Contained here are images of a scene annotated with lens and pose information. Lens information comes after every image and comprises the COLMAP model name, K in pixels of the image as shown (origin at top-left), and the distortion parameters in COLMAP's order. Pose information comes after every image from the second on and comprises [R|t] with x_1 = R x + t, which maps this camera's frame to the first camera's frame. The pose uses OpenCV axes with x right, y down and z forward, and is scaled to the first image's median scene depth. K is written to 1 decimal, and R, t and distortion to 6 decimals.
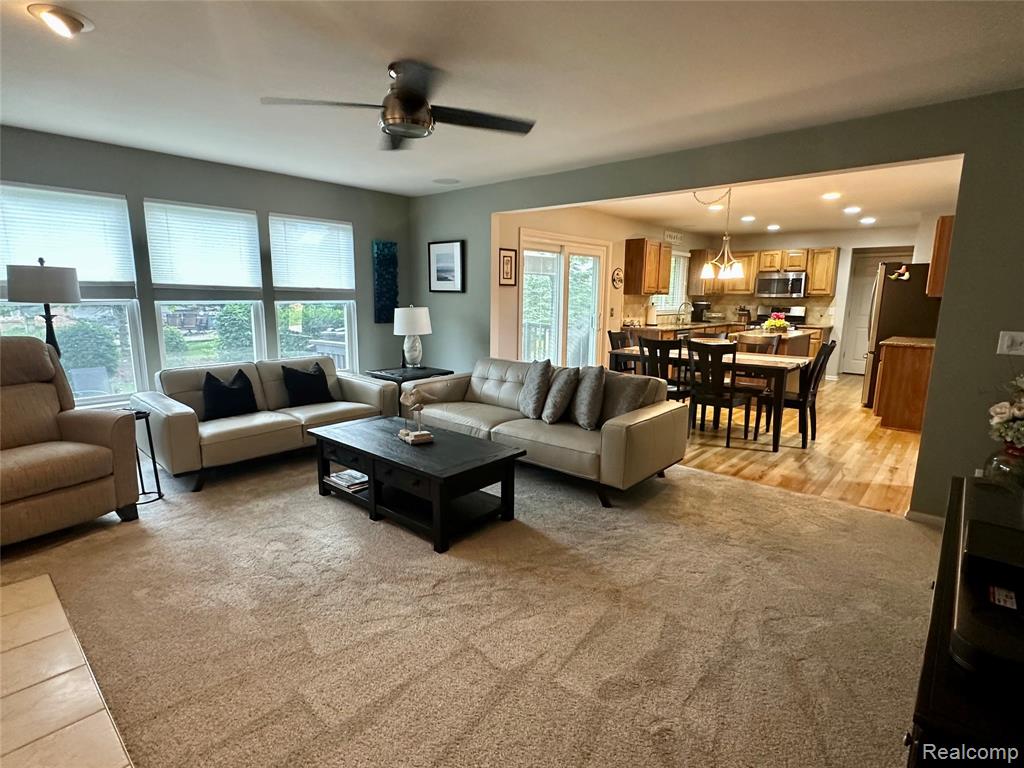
lens RADIAL K [[517.3, 0, 510.2], [0, 517.3, 389.4], [0, 0, 1]] dist [-0.004296, 0.000690]
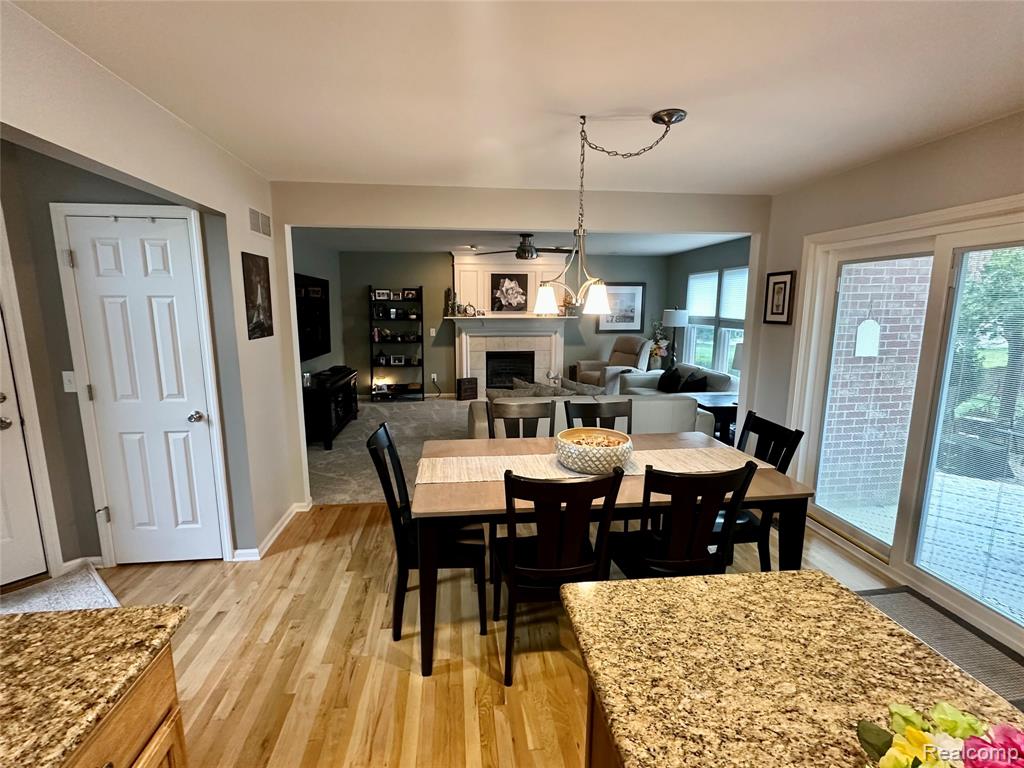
lens RADIAL K [[473.3, 0, 510.2], [0, 473.3, 385.9], [0, 0, 1]] dist [-0.004690, 0.000113]
pose [[-0.663562, 0.113995, -0.739385, 0.678312], [-0.143756, 0.950476, 0.275553, -0.225848], [0.734180, 0.289137, -0.614312, 1.064303]]
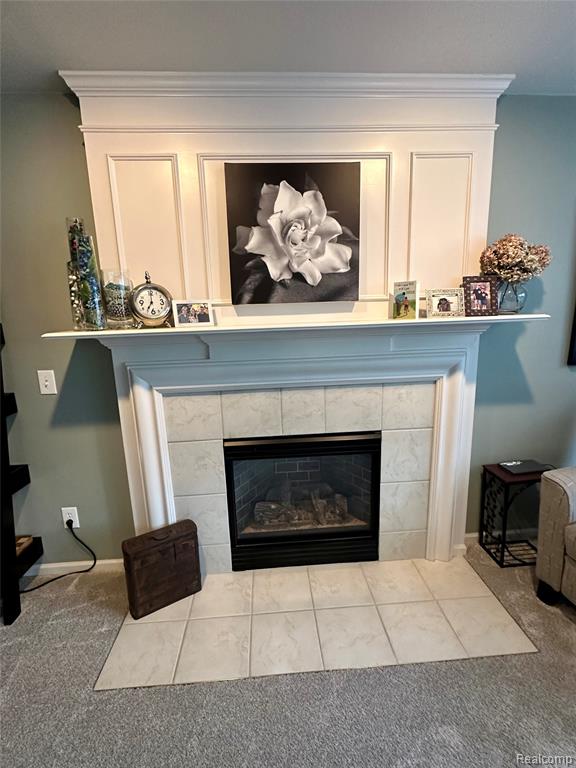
lens RADIAL K [[355.0, 0, 287.6], [0, 355.0, 383.4], [0, 0, 1]] dist [-0.004690, 0.000113]
pose [[-0.698014, 0.154977, -0.699113, -0.102172], [-0.104410, 0.943840, 0.313473, -0.088312], [0.708431, 0.291803, -0.642632, 0.391573]]
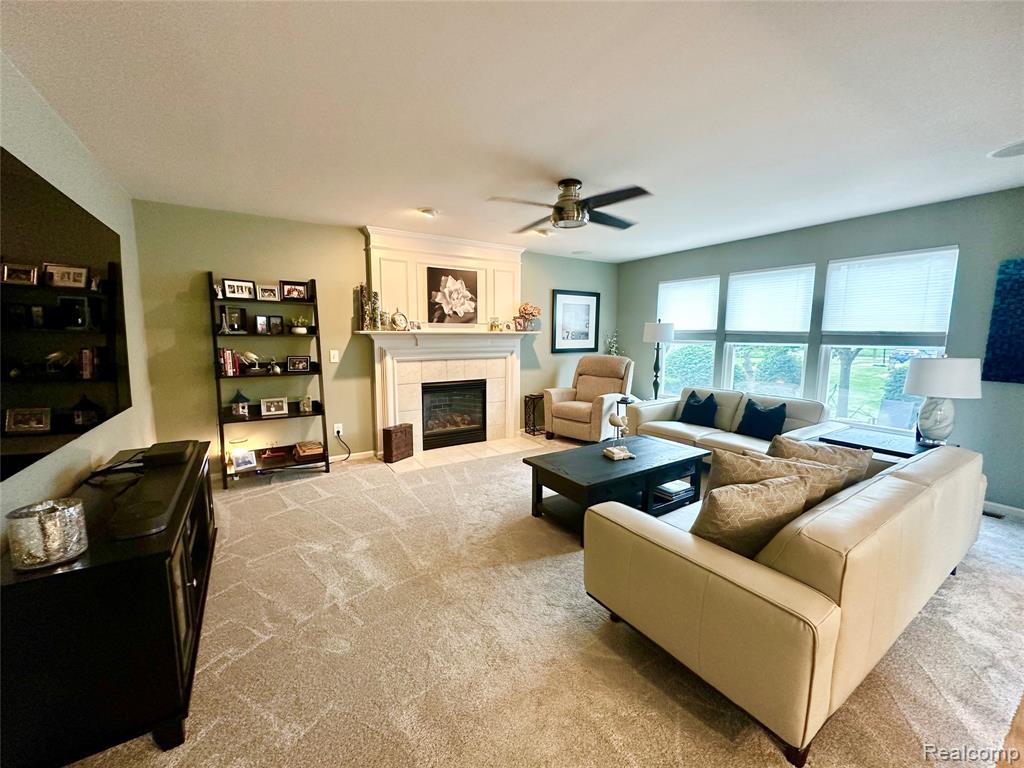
lens RADIAL K [[409.0, 0, 510.4], [0, 409.0, 384.3], [0, 0, 1]] dist [-0.001799, -0.000282]
pose [[-0.273459, 0.106340, -0.955987, 0.419028], [-0.179569, 0.970754, 0.159348, -0.092040], [0.944974, 0.215240, -0.246366, 0.517628]]
